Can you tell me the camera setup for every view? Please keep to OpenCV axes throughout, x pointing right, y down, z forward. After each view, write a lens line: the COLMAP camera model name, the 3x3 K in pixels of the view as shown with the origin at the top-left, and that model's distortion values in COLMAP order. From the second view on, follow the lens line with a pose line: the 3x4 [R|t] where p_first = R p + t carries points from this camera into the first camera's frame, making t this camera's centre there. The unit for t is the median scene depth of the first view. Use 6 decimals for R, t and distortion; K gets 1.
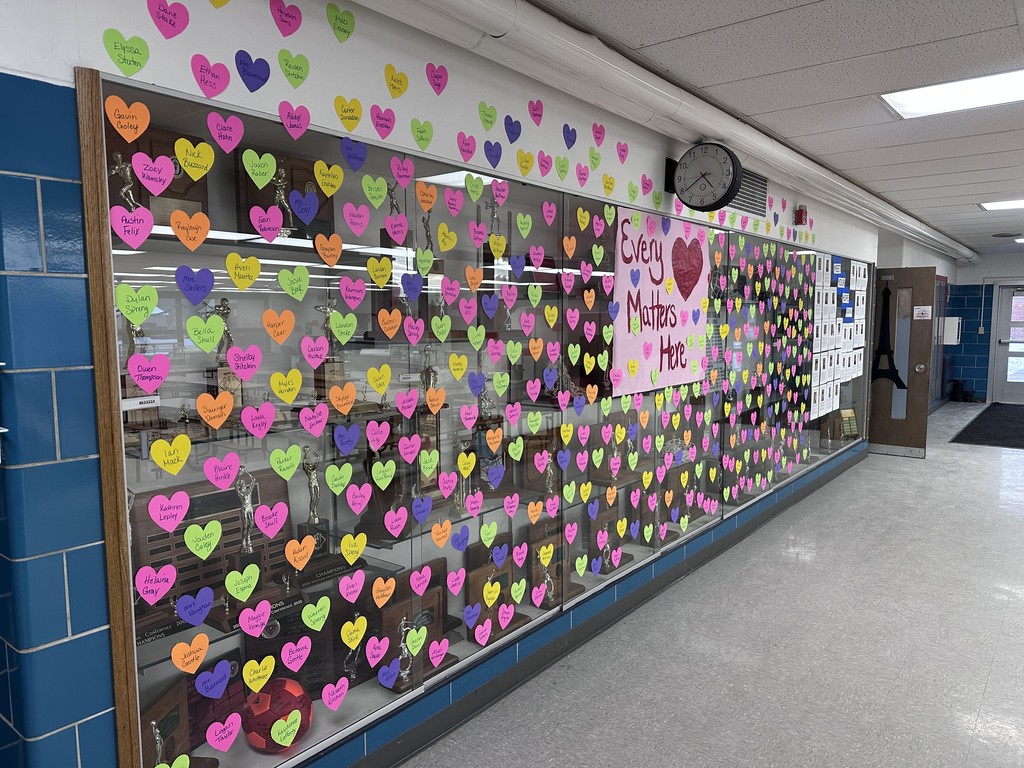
lens RADIAL K [[735.7, 0, 511.5], [0, 735.7, 391.7], [0, 0, 1]] dist [0.033228, -0.051315]
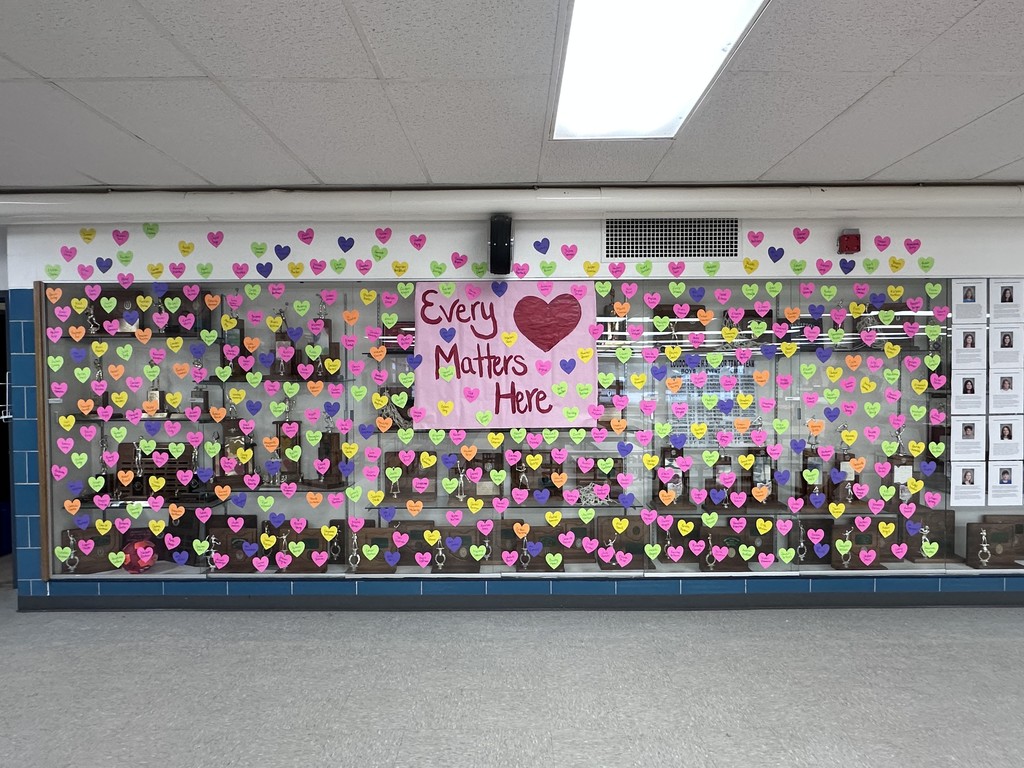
lens RADIAL K [[615.3, 0, 510.9], [0, 615.3, 381.1], [0, 0, 1]] dist [-0.014209, 0.006185]
pose [[0.600284, 0.015025, -0.799646, 1.360797], [-0.077043, 0.996260, -0.039116, -0.058332], [0.796067, 0.085087, 0.599197, 0.606961]]
